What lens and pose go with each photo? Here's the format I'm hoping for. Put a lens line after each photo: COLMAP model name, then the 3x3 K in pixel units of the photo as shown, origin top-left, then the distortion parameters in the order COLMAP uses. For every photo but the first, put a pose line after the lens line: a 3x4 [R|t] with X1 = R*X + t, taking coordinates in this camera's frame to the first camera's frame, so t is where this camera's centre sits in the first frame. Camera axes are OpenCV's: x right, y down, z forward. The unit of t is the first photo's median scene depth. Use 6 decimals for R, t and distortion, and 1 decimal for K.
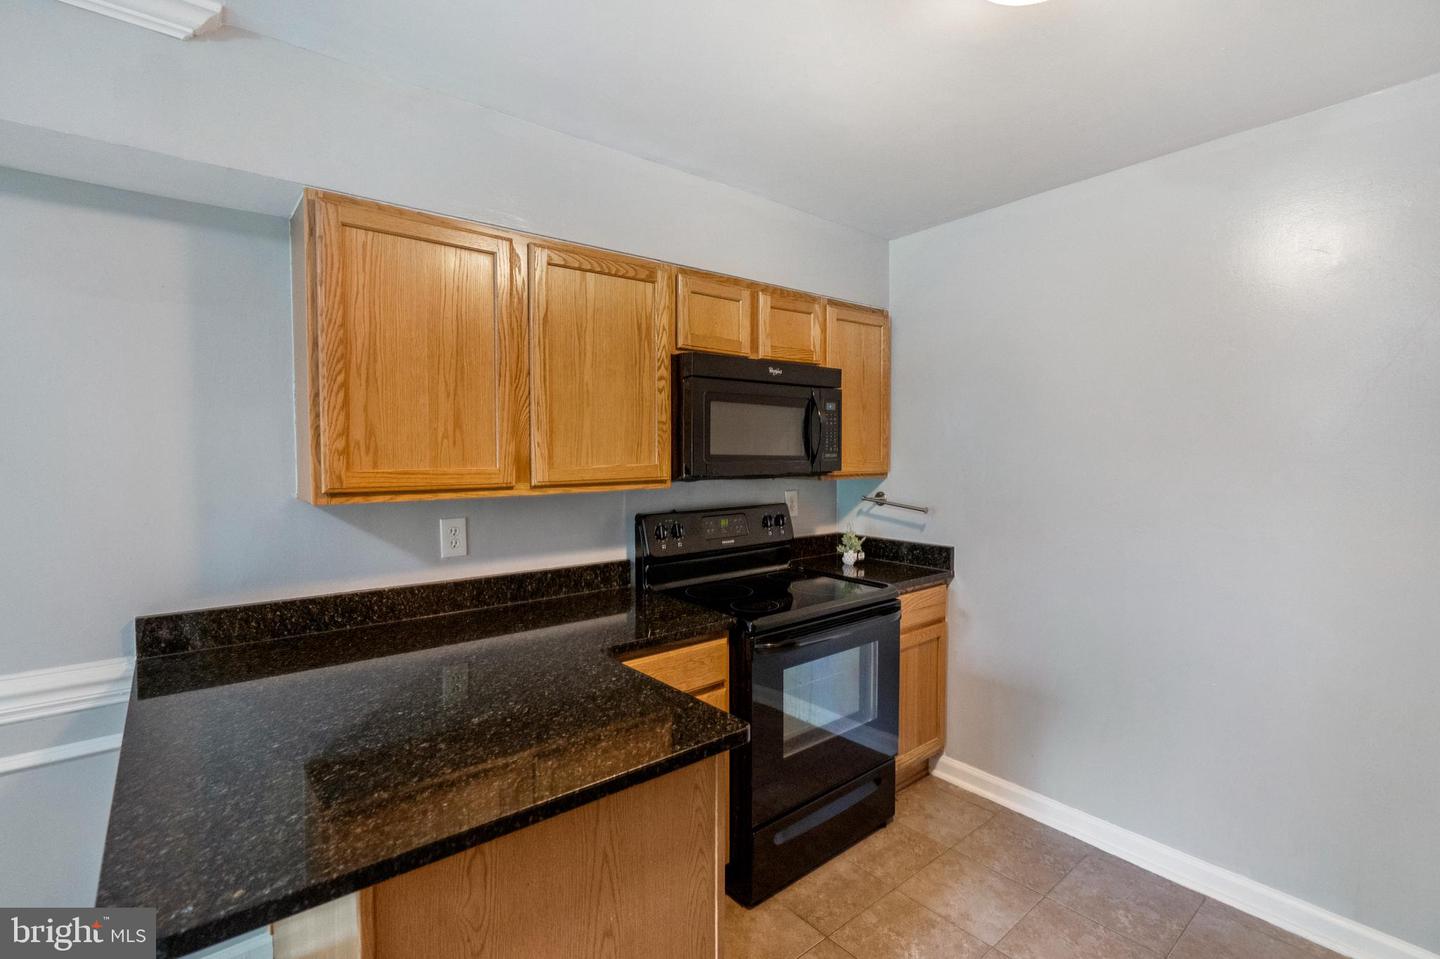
lens RADIAL K [[656.5, 0, 722.8], [0, 656.5, 469.9], [0, 0, 1]] dist [-0.001691, -0.000261]
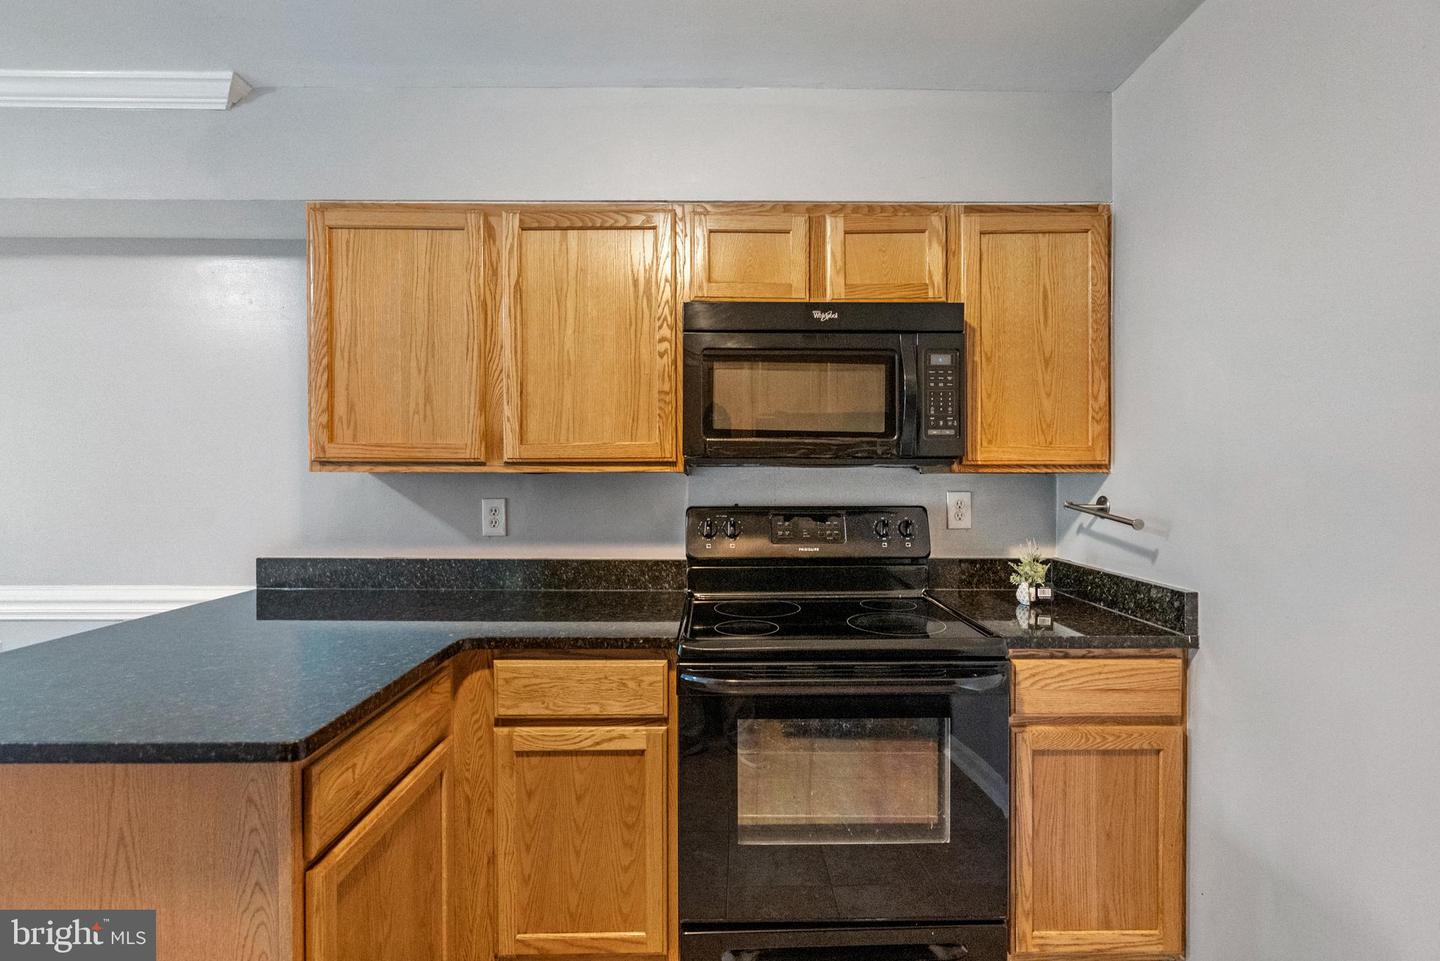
lens RADIAL K [[656.5, 0, 720.6], [0, 656.5, 479.8], [0, 0, 1]] dist [-0.001691, -0.000261]
pose [[0.777556, 0.004857, -0.628795, 0.492280], [-0.022812, 0.999530, -0.020488, 0.054733], [0.628400, 0.030275, 0.777301, 0.400892]]
